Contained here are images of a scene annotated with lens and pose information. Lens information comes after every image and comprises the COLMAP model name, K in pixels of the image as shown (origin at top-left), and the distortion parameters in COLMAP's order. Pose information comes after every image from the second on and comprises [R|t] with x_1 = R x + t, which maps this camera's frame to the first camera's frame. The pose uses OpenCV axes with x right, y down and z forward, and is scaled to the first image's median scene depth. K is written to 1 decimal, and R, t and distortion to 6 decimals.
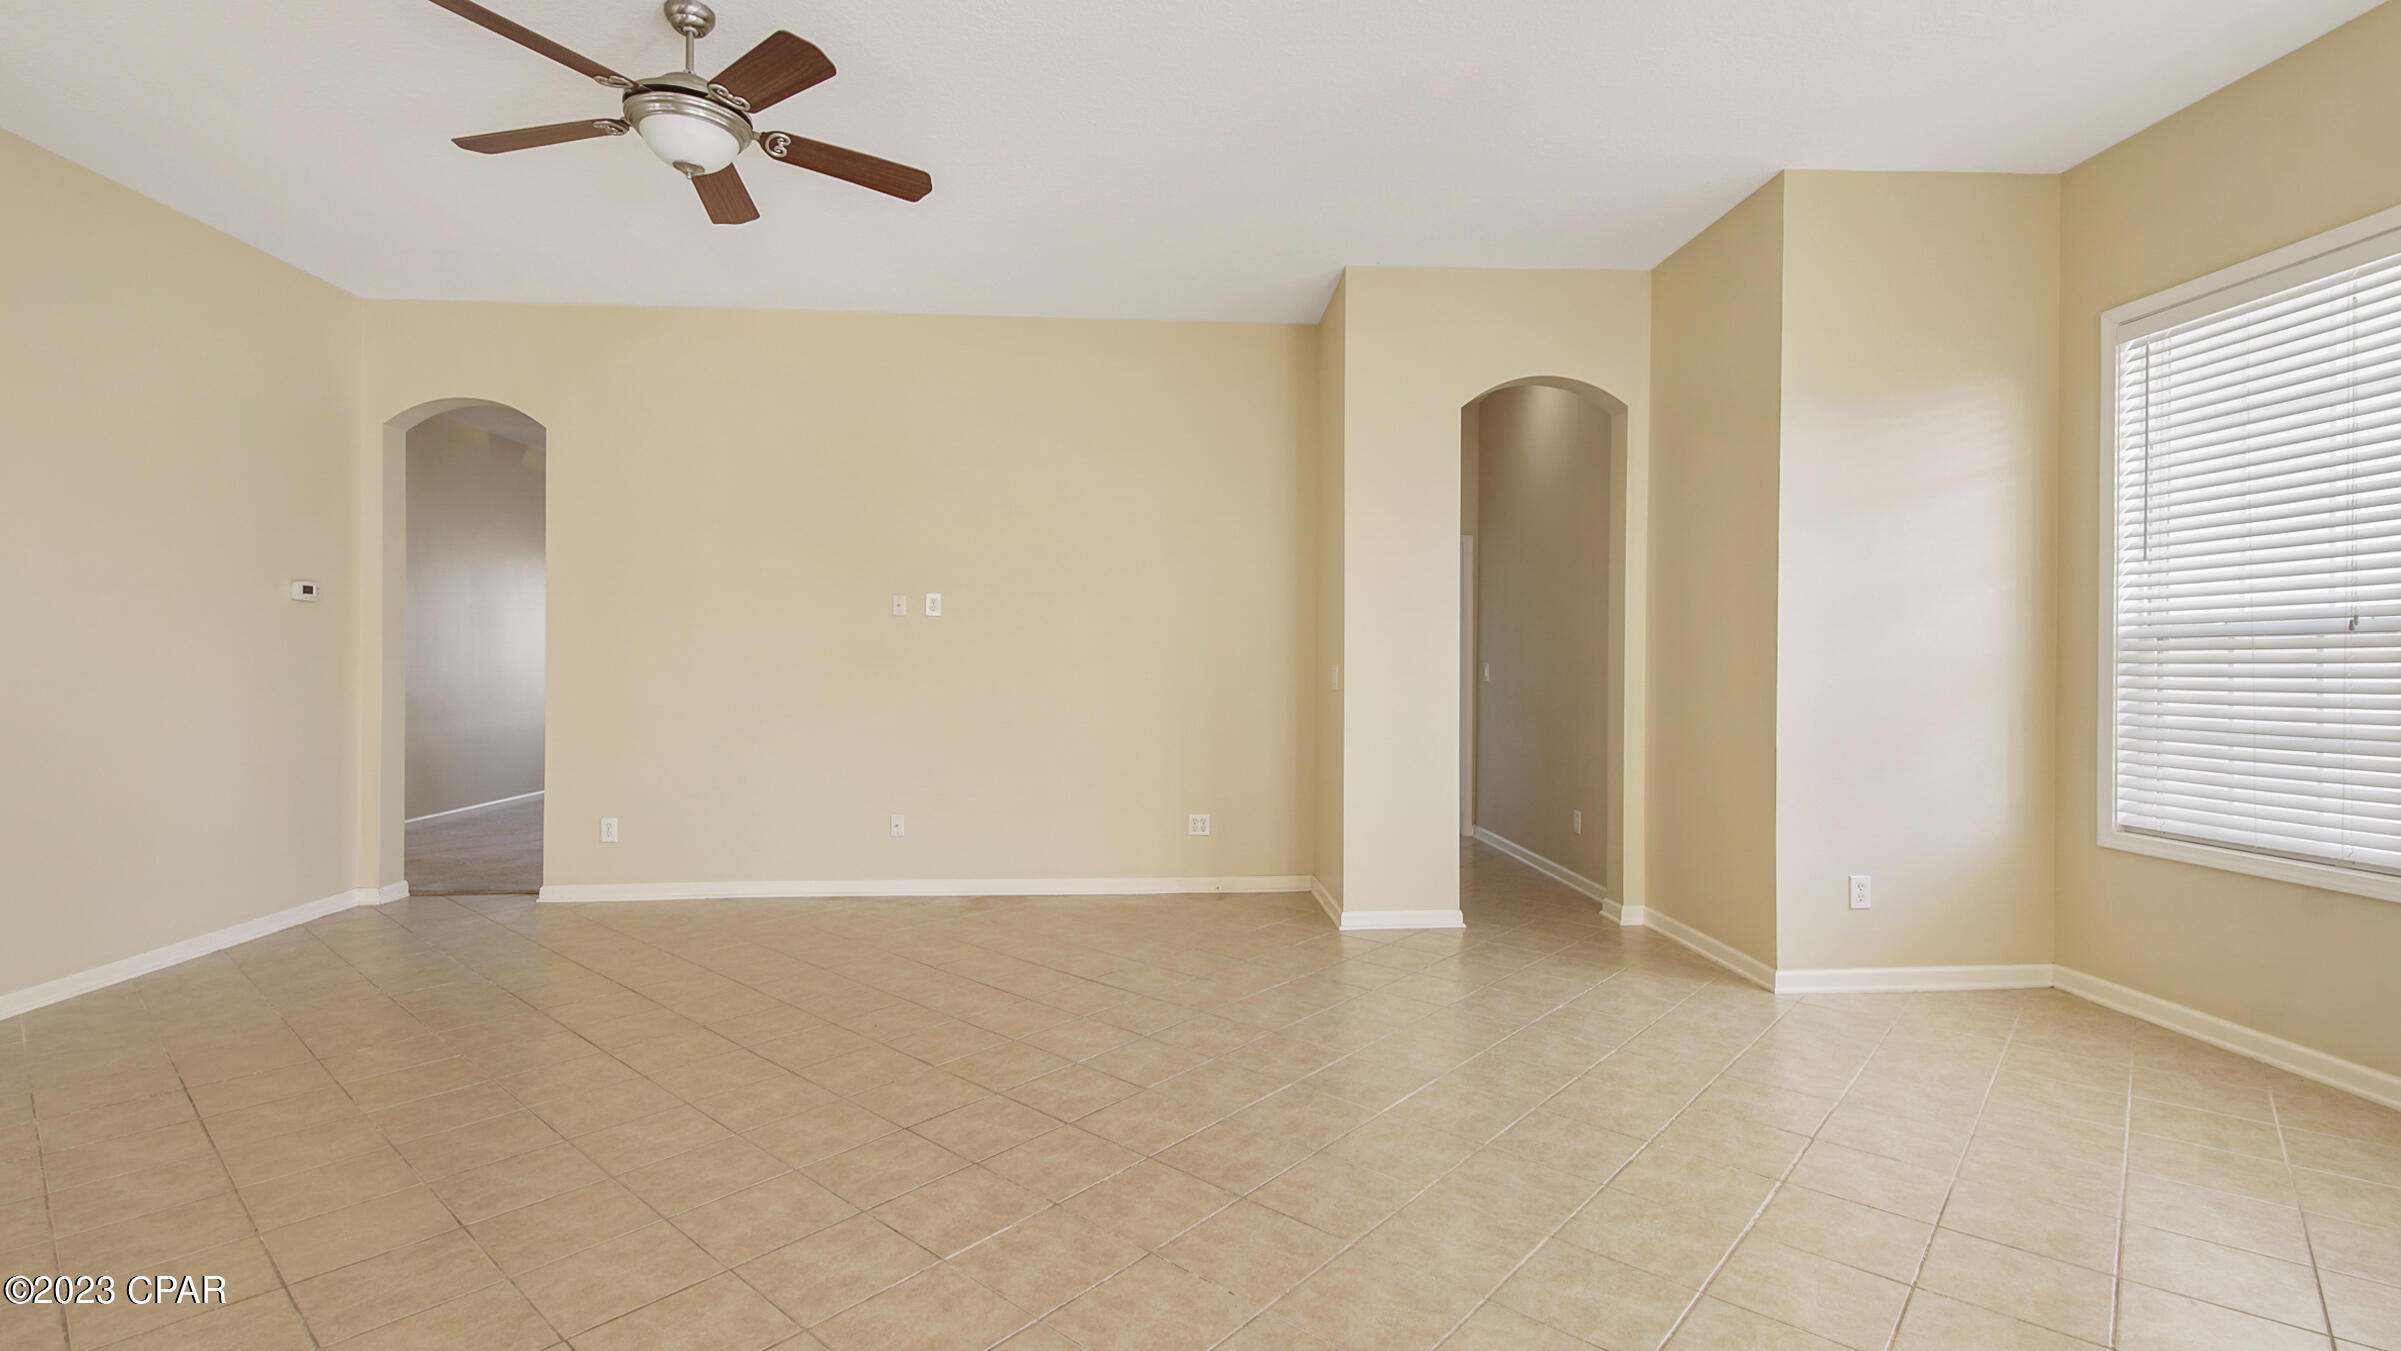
lens RADIAL K [[1047.6, 0, 1218.1], [0, 1047.6, 676.2], [0, 0, 1]] dist [0.022264, -0.000369]
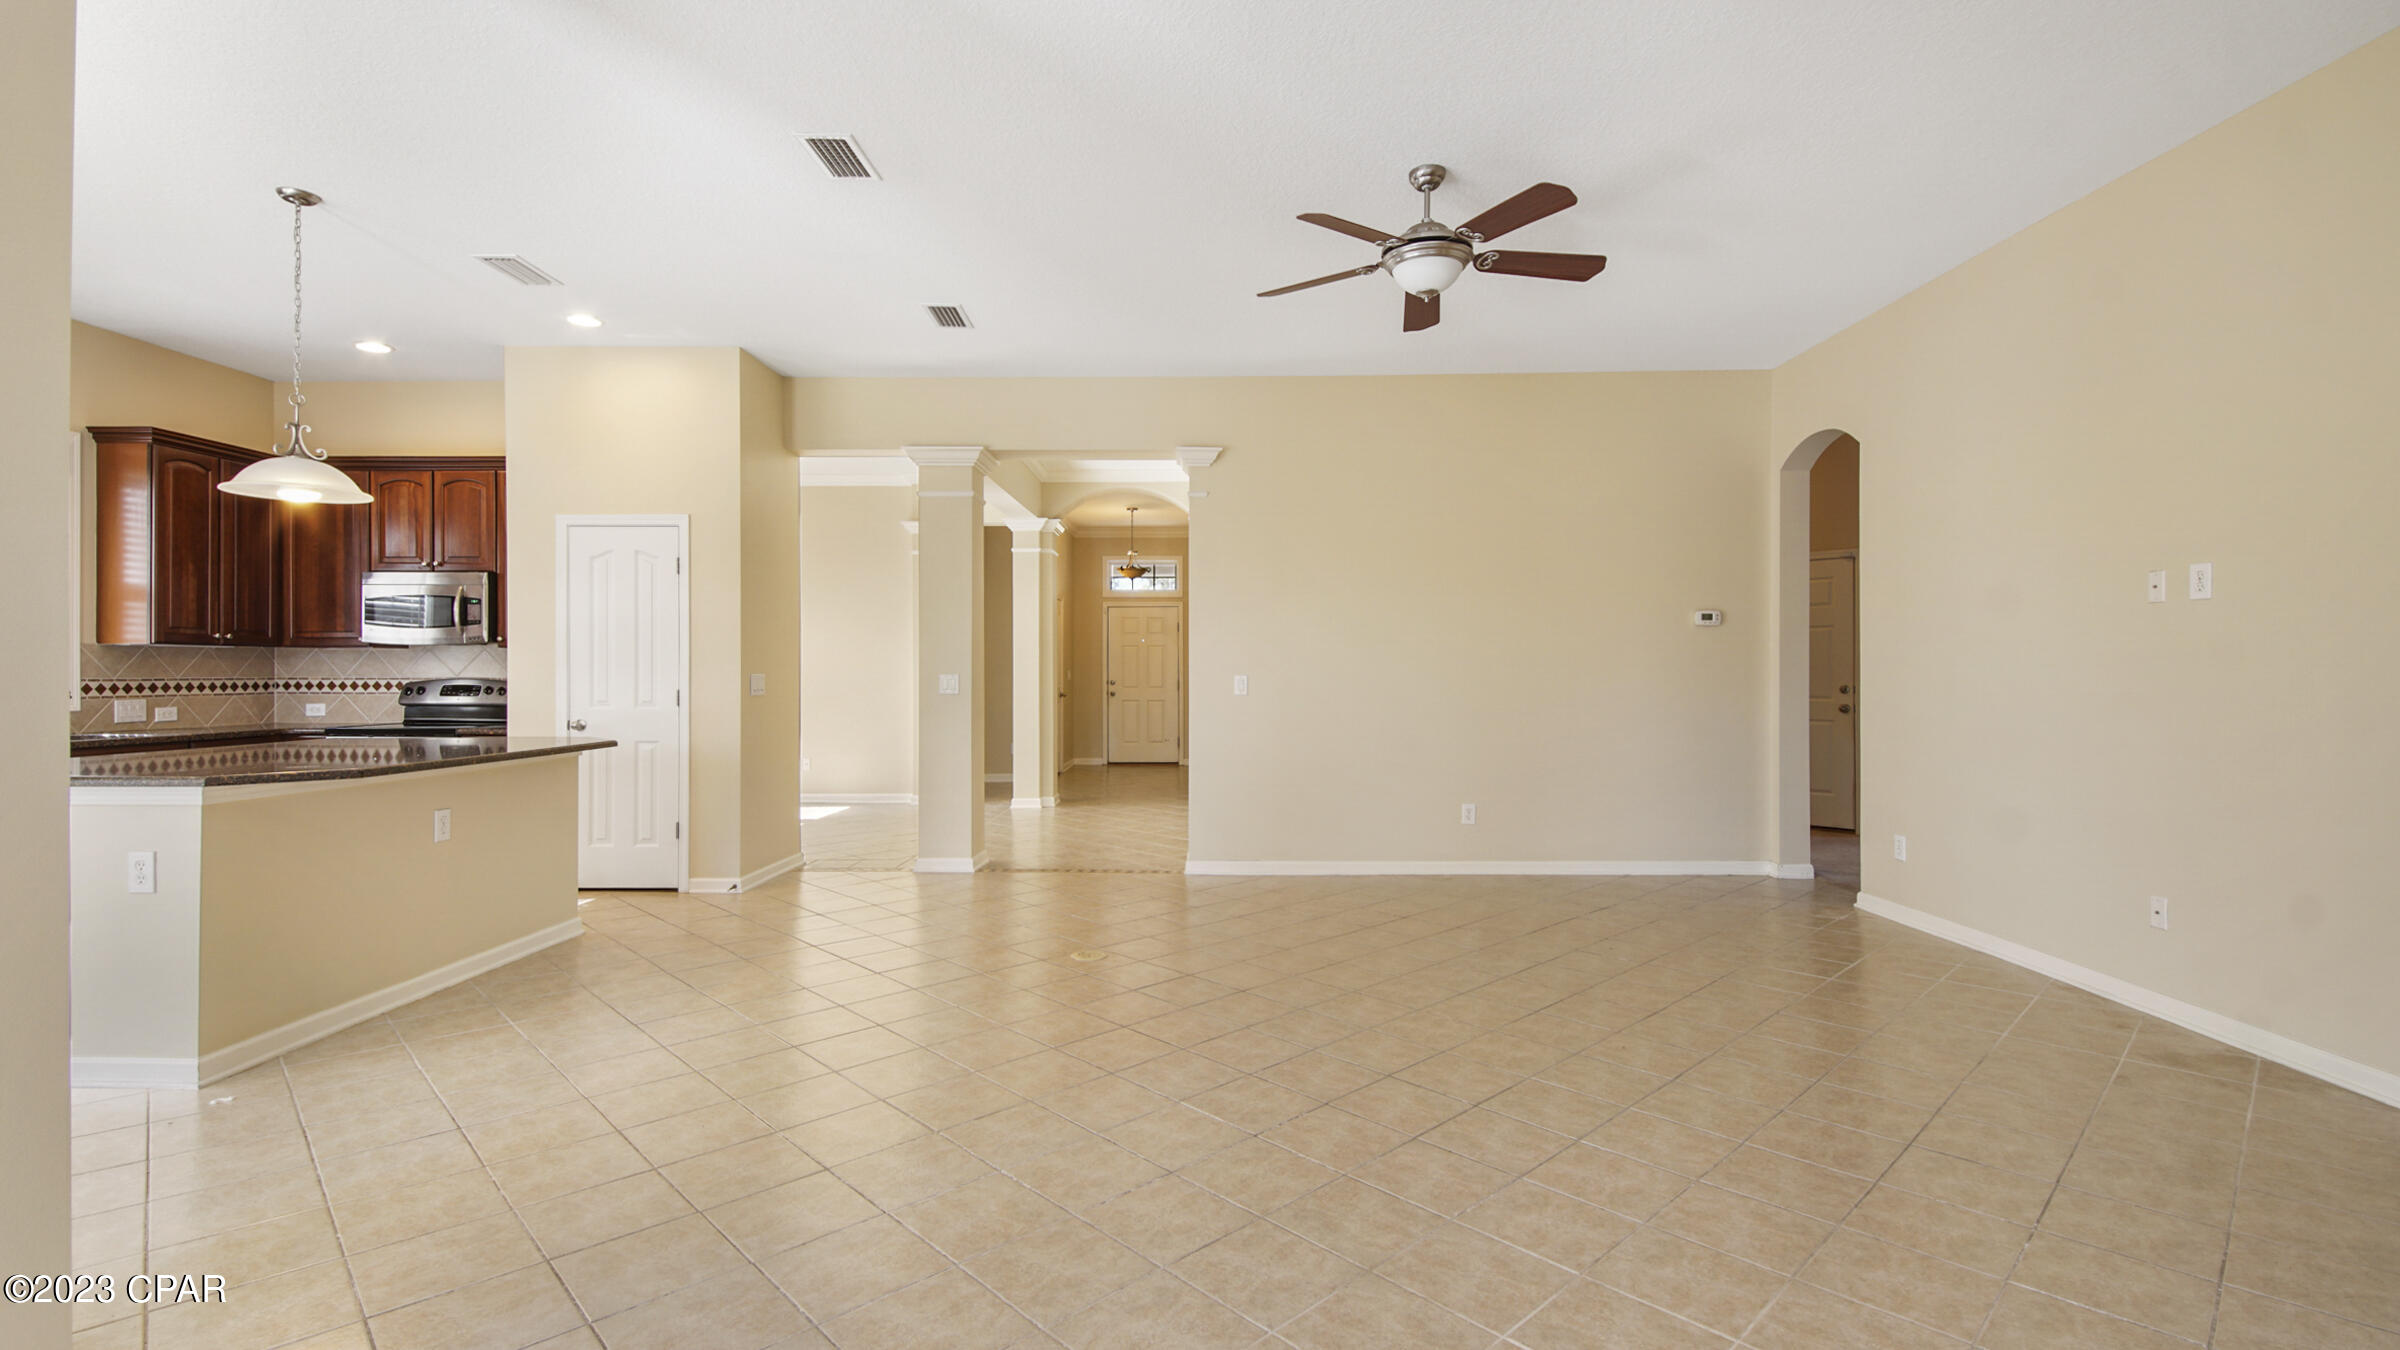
lens RADIAL K [[1074.0, 0, 1200.0], [0, 1074.0, 675.0], [0, 0, 1]] dist [0.036604, -0.018969]
pose [[-0.095465, -0.000032, -0.995433, 0.815766], [-0.010408, 0.999945, 0.000966, -0.008891], [0.995378, 0.010452, -0.095461, 0.815428]]
